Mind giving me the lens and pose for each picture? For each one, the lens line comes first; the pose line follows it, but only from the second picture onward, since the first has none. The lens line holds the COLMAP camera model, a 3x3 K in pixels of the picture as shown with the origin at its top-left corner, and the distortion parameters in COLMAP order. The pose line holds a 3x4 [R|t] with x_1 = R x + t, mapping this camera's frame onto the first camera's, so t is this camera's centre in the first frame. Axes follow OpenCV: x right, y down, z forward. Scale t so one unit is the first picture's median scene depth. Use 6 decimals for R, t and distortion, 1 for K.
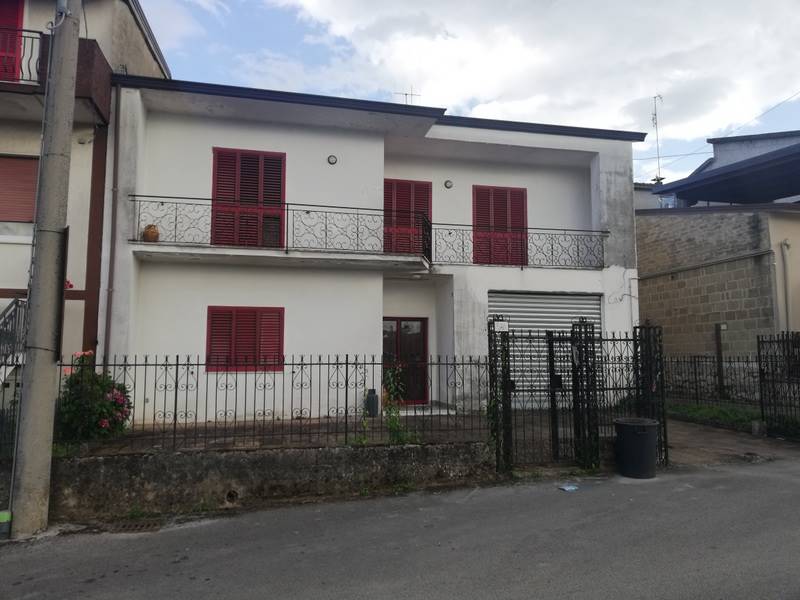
lens RADIAL K [[600.5, 0, 391.8], [0, 600.5, 298.6], [0, 0, 1]] dist [0.040006, -0.044036]
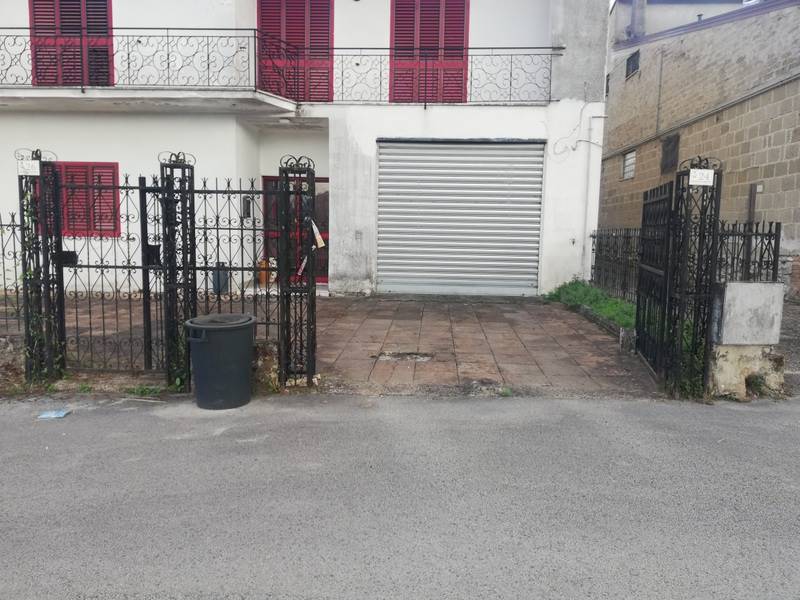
lens RADIAL K [[600.5, 0, 397.6], [0, 600.5, 302.4], [0, 0, 1]] dist [0.040006, -0.044036]
pose [[0.959617, 0.051135, -0.276625, 0.385714], [0.008781, 0.977416, 0.211141, 0.026803], [0.281174, -0.205043, 0.937496, 0.236870]]
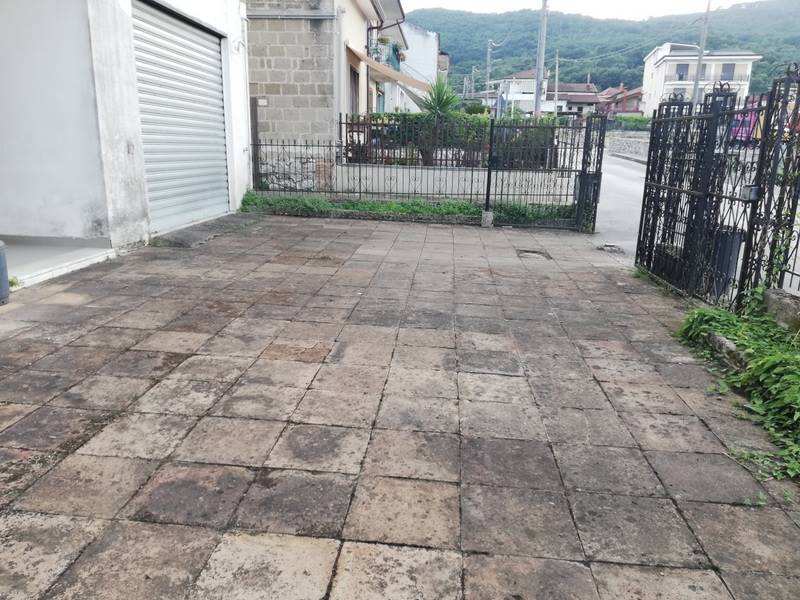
lens RADIAL K [[600.5, 0, 400.9], [0, 600.5, 296.9], [0, 0, 1]] dist [0.040006, -0.044036]
pose [[0.306823, -0.224694, 0.924863, -0.248634], [-0.112509, 0.956357, 0.269671, 0.063068], [-0.945093, -0.186796, 0.268153, 0.596955]]
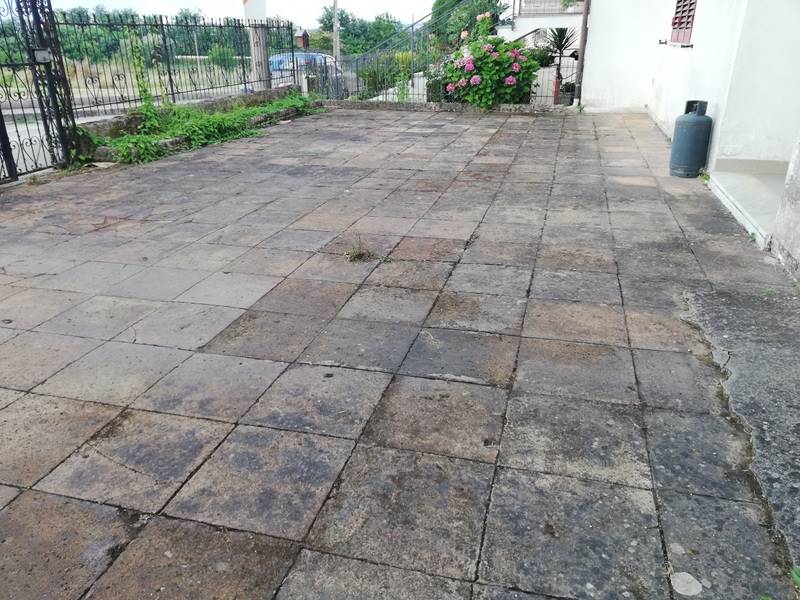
lens RADIAL K [[600.5, 0, 398.5], [0, 600.5, 298.5], [0, 0, 1]] dist [0.040006, -0.044036]
pose [[-0.477668, 0.354508, -0.803839, 0.347023], [0.089556, 0.929853, 0.356866, 0.100841], [0.873964, 0.098475, -0.475909, 0.903335]]
